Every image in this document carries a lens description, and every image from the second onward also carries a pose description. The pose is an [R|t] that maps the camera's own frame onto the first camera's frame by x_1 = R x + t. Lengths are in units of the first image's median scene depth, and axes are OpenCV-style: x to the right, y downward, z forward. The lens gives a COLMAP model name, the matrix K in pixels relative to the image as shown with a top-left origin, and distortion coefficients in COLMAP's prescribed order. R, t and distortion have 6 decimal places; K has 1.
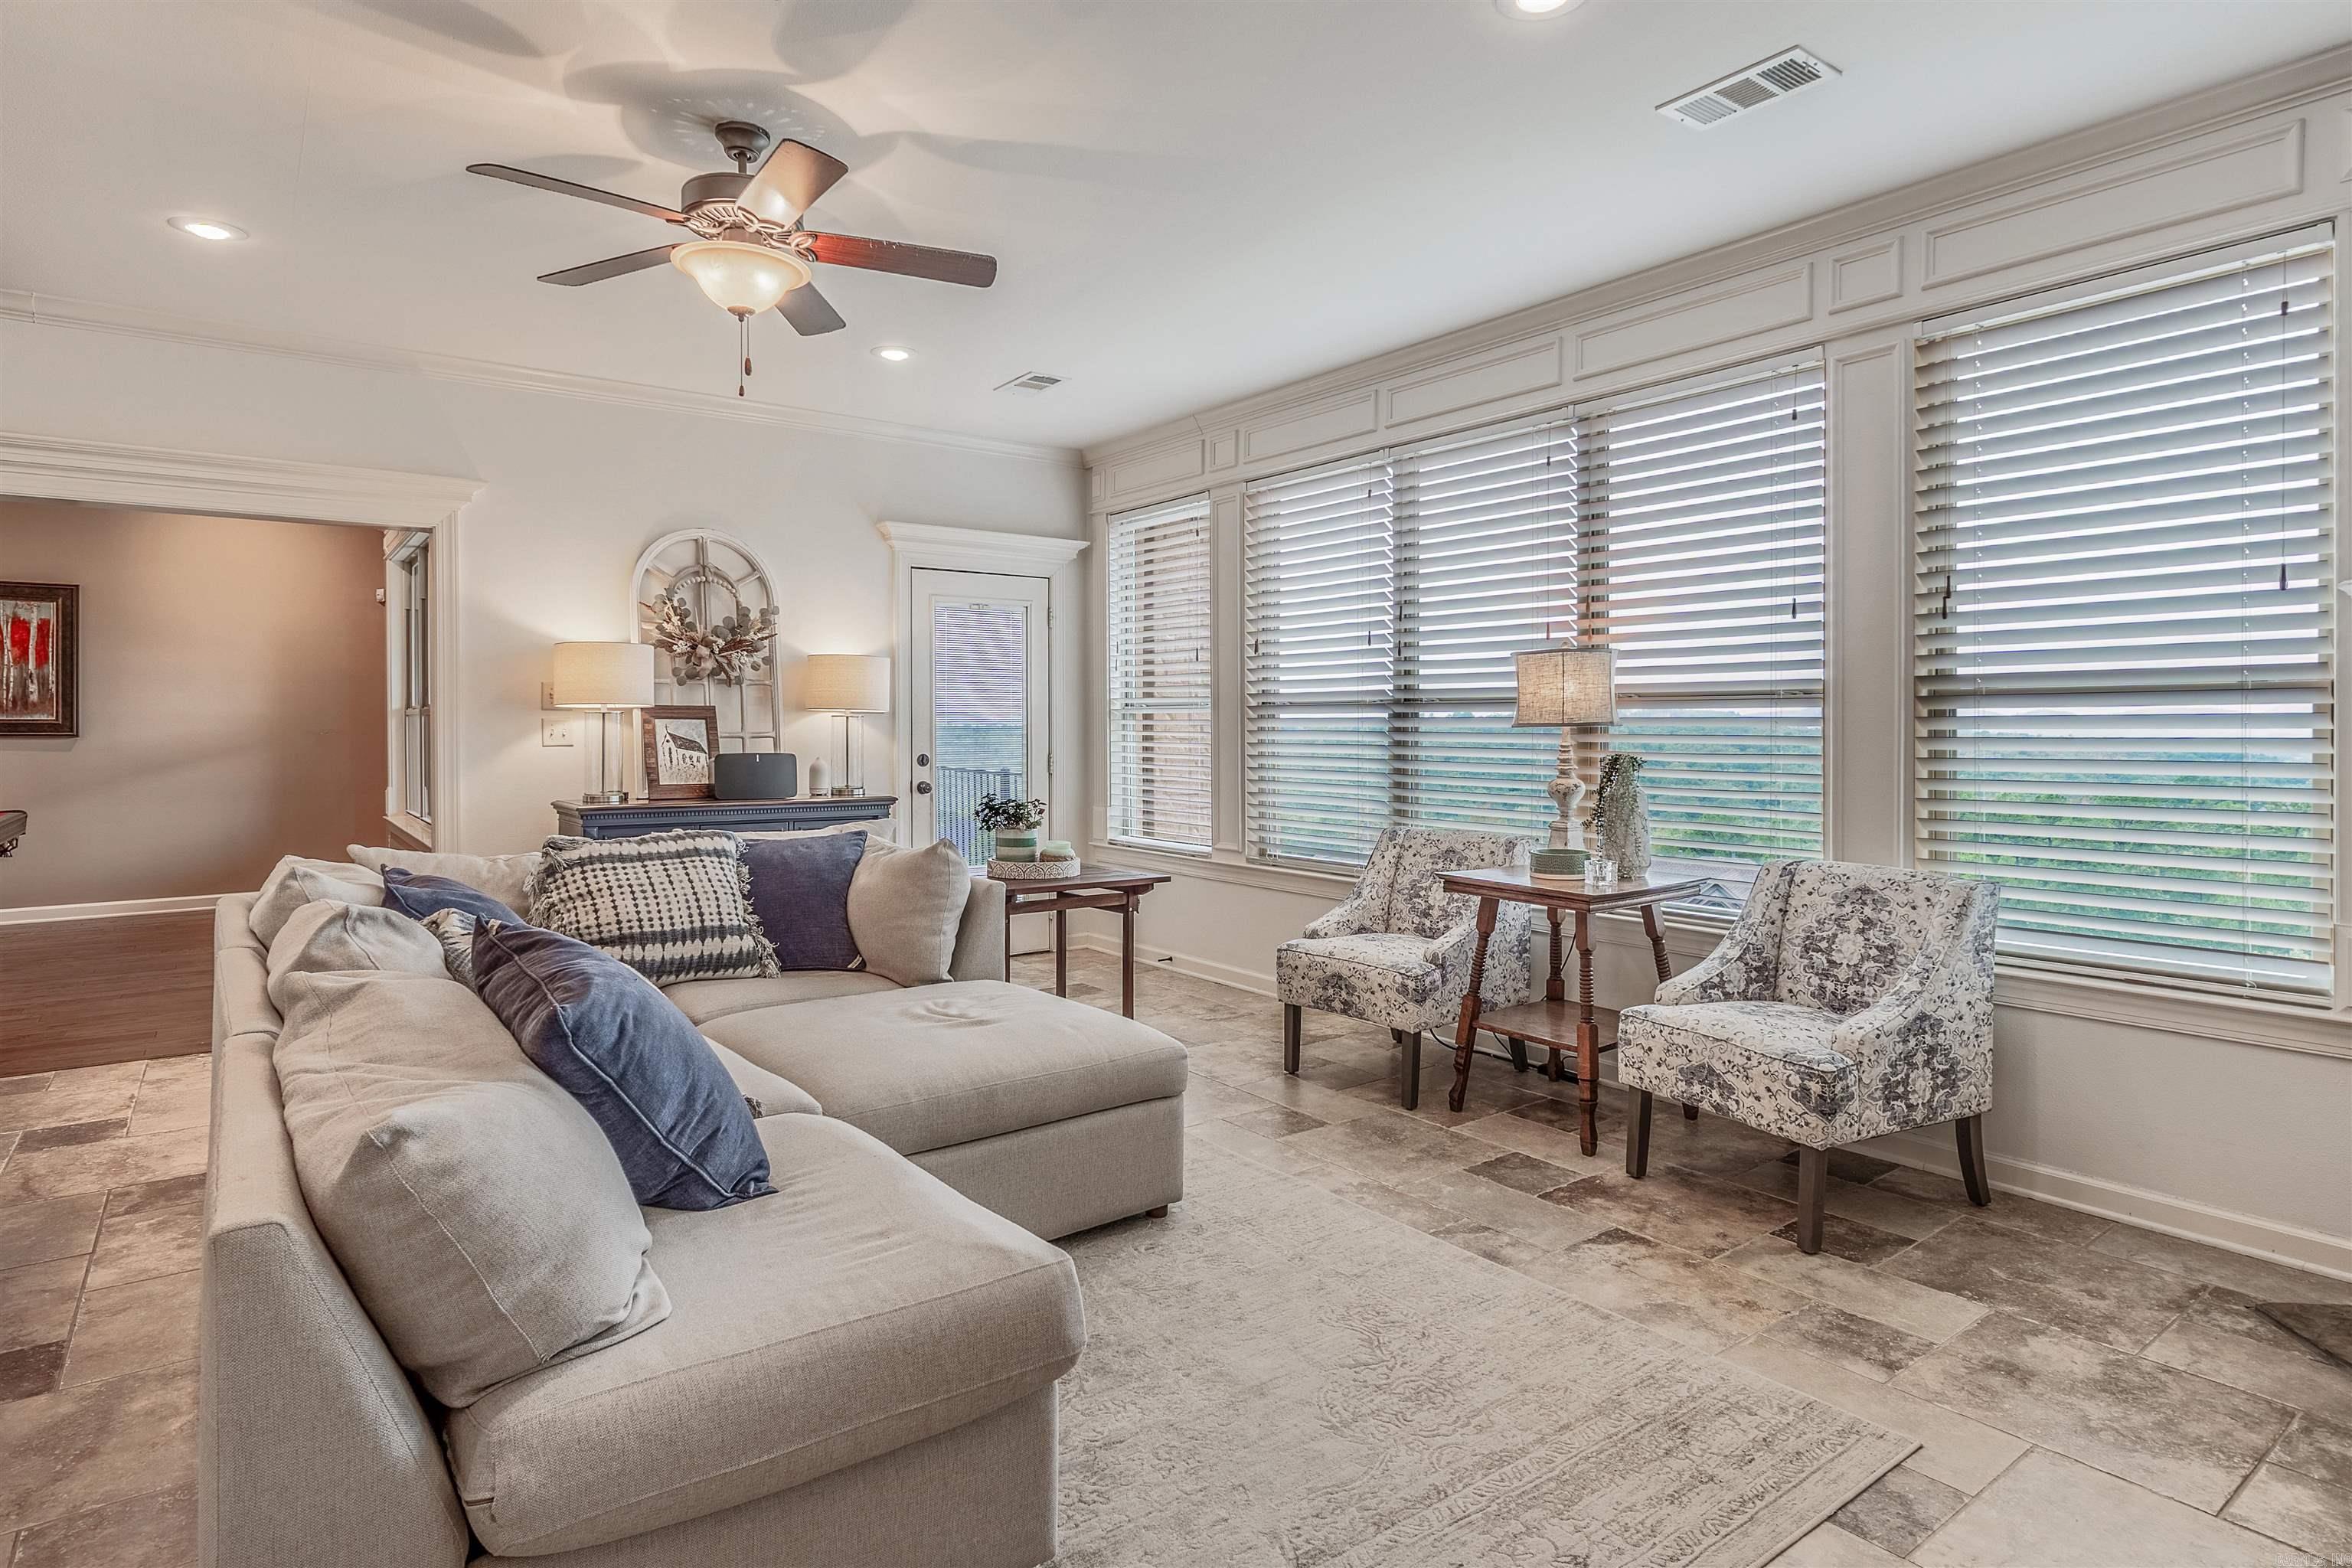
lens RADIAL K [[1234.9, 0, 1149.5], [0, 1234.9, 734.1], [0, 0, 1]] dist [-0.001444, 0.000562]
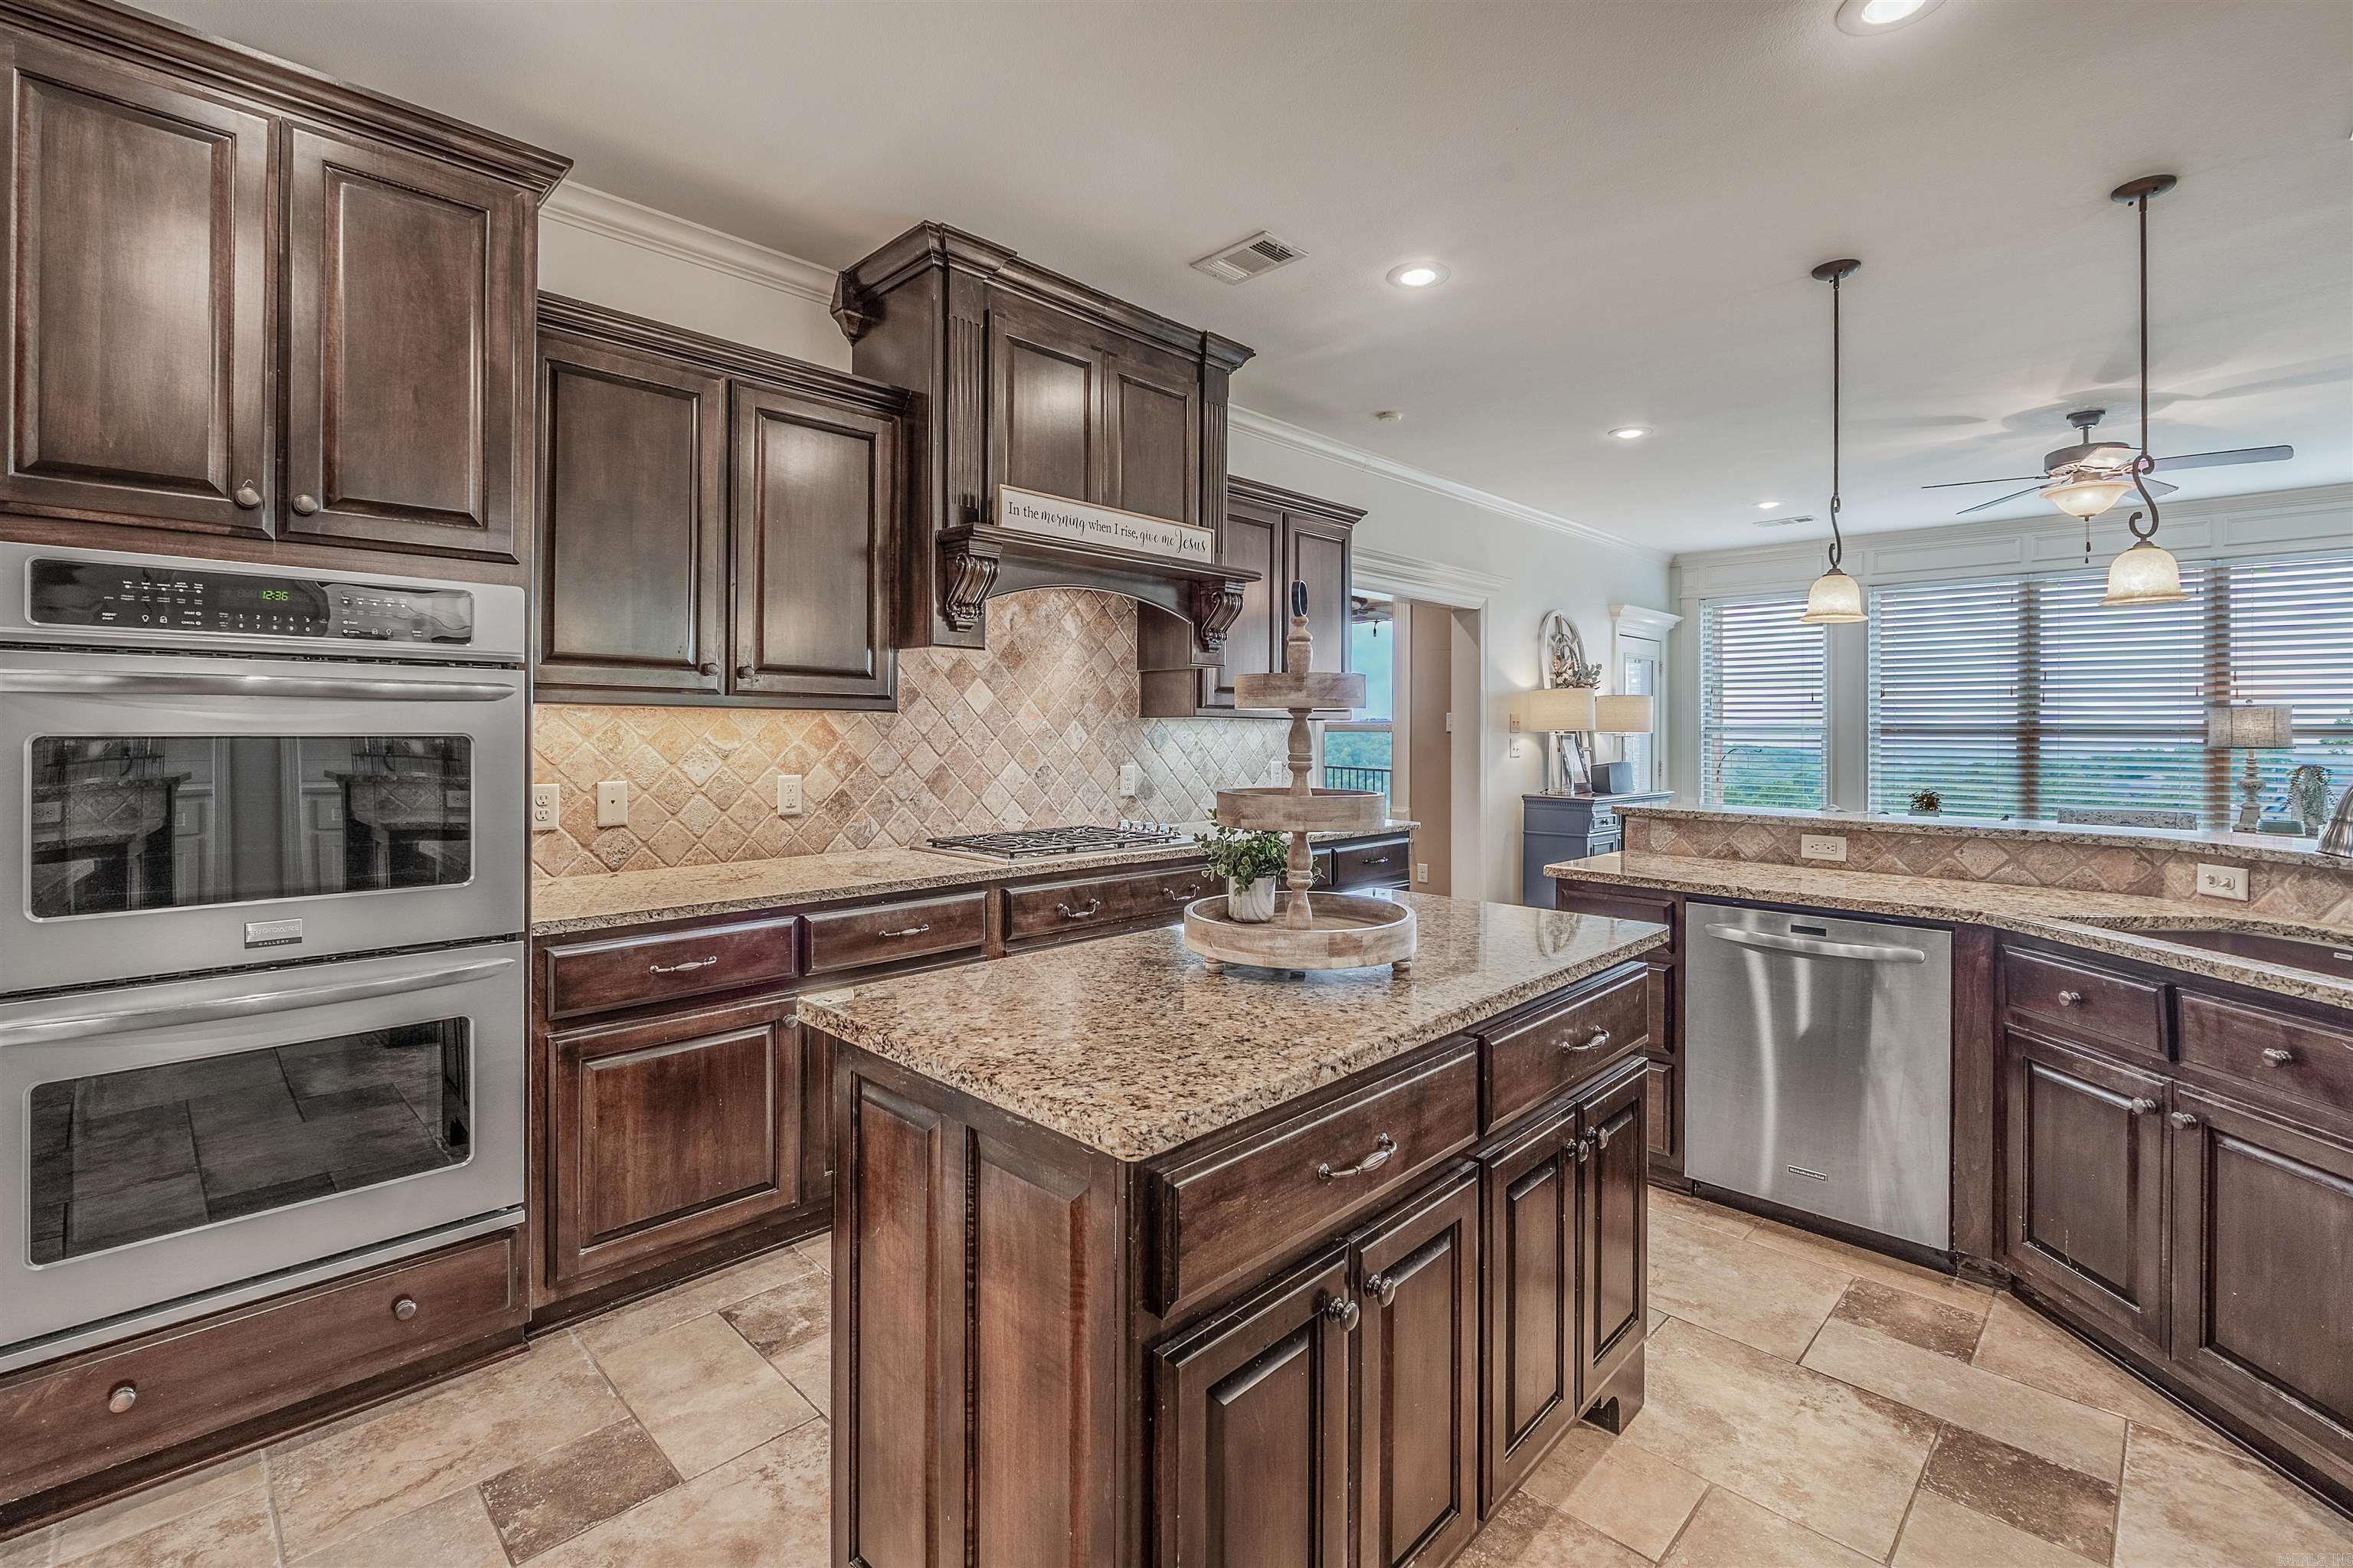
lens RADIAL K [[1030.5, 0, 1163.8], [0, 1030.5, 732.1], [0, 0, 1]] dist [-0.008917, 0.001203]
pose [[0.986977, 0.004443, 0.160802, -1.138409], [-0.003442, 0.999973, -0.006505, -0.012258], [-0.160827, 0.005867, 0.986965, -0.139595]]
